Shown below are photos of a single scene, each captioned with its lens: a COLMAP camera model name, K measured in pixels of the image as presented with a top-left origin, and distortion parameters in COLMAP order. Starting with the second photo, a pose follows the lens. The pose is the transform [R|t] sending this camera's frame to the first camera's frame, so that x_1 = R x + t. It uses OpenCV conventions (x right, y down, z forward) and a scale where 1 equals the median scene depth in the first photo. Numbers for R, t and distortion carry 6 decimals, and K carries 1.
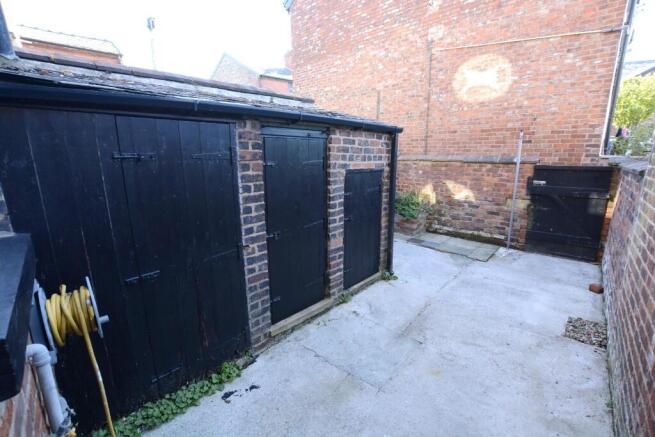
lens RADIAL K [[299.8, 0, 334.1], [0, 299.8, 217.7], [0, 0, 1]] dist [-0.001864, -0.000065]
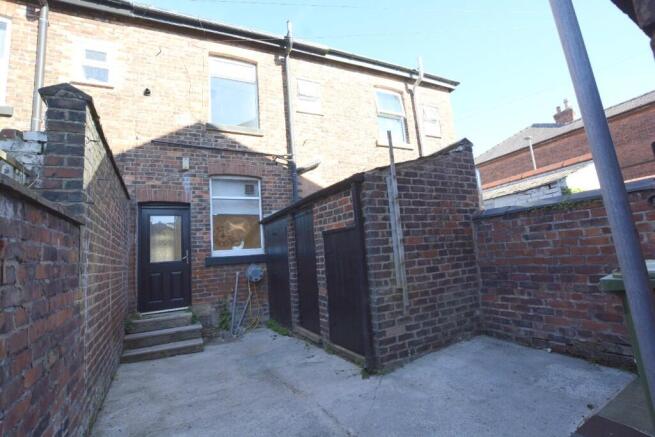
lens RADIAL K [[299.8, 0, 332.1], [0, 299.8, 219.4], [0, 0, 1]] dist [-0.001864, -0.000065]
pose [[-0.342722, -0.084720, -0.935609, 1.158452], [-0.121354, 0.991574, -0.045335, -0.155323], [0.931566, 0.098002, -0.350115, 1.434460]]
